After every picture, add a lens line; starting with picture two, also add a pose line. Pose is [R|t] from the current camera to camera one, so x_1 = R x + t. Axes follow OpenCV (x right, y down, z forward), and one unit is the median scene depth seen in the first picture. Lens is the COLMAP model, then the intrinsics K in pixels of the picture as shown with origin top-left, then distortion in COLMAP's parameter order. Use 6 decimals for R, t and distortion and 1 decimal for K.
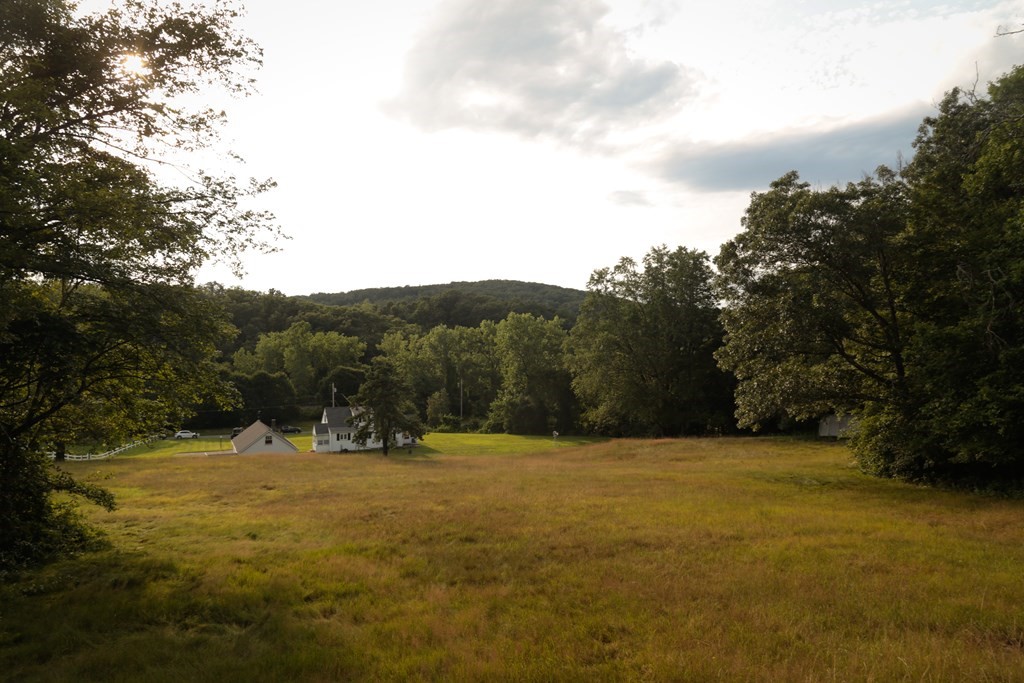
lens RADIAL K [[682.2, 0, 511.4], [0, 682.2, 340.3], [0, 0, 1]] dist [0.009764, 0.000447]
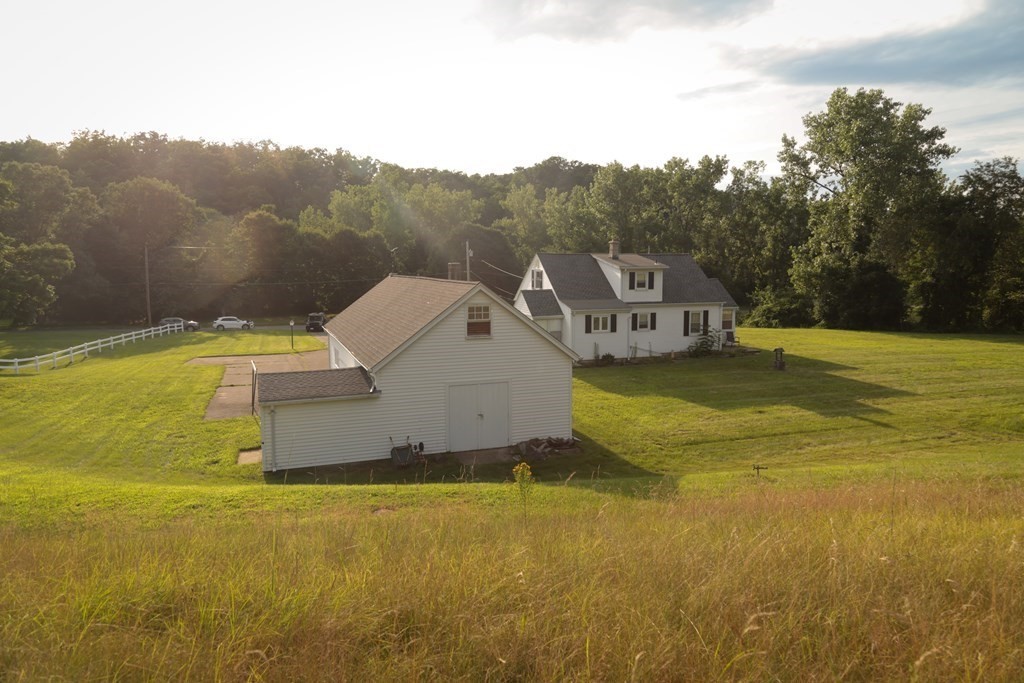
lens RADIAL K [[682.2, 0, 513.0], [0, 682.2, 342.0], [0, 0, 1]] dist [0.009764, 0.000447]
pose [[0.997063, 0.014314, -0.075230, -0.192438], [-0.003230, 0.989362, 0.145436, 0.069028], [0.076512, -0.144766, 0.986503, 0.443191]]
